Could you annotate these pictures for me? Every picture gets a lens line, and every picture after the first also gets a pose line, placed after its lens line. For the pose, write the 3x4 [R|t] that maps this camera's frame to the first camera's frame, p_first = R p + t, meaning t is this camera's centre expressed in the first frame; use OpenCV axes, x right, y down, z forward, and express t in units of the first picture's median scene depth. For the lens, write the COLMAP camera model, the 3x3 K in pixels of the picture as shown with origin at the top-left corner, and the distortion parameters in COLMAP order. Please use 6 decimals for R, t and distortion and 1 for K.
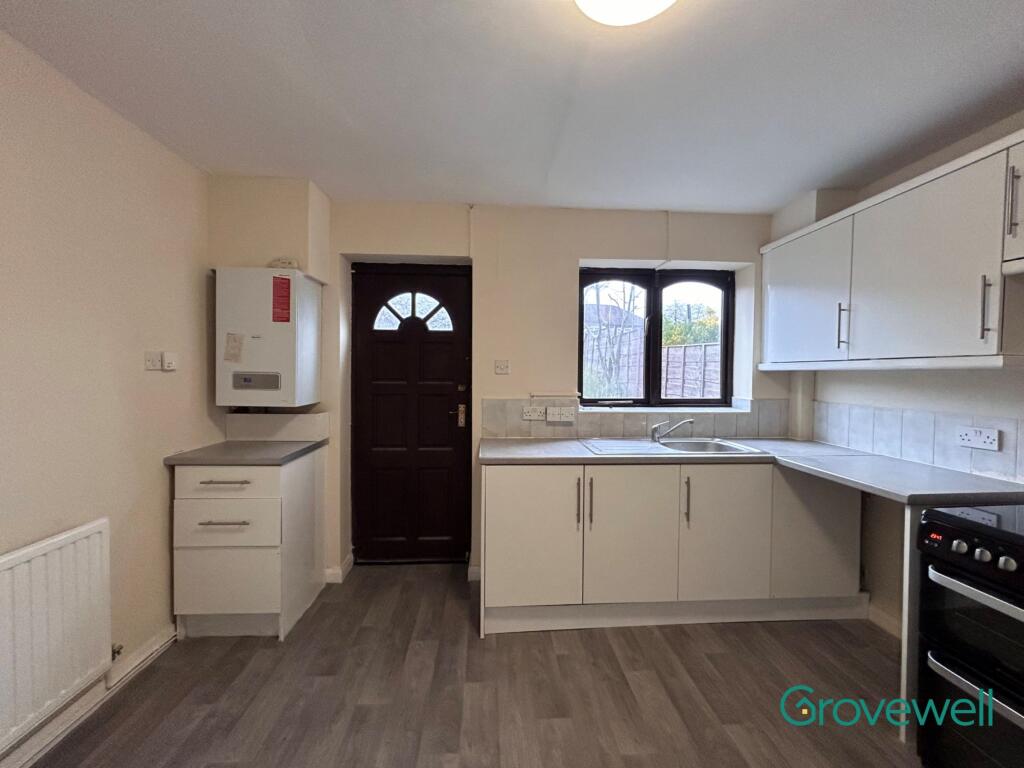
lens RADIAL K [[415.1, 0, 513.0], [0, 415.1, 383.1], [0, 0, 1]] dist [0.000192, -0.000239]
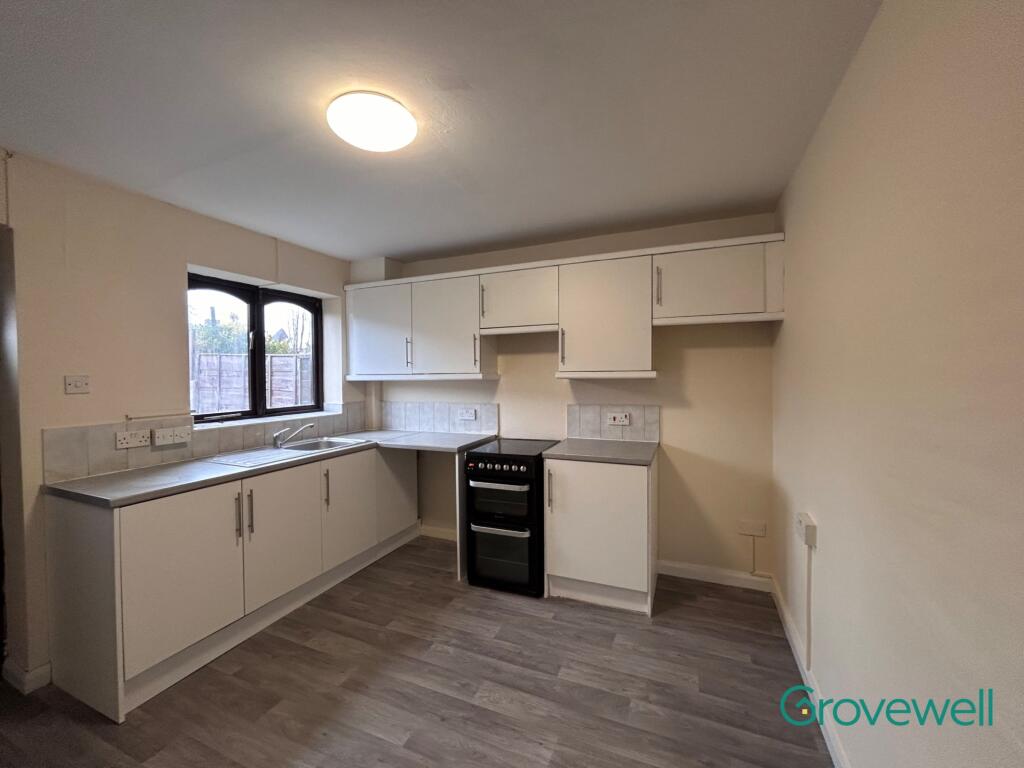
lens RADIAL K [[415.1, 0, 513.0], [0, 415.1, 383.1], [0, 0, 1]] dist [0.000192, -0.000239]
pose [[0.451147, -0.028498, 0.891994, -0.364643], [0.037131, 0.999224, 0.013144, -0.022852], [-0.891677, 0.027190, 0.451855, -0.051812]]
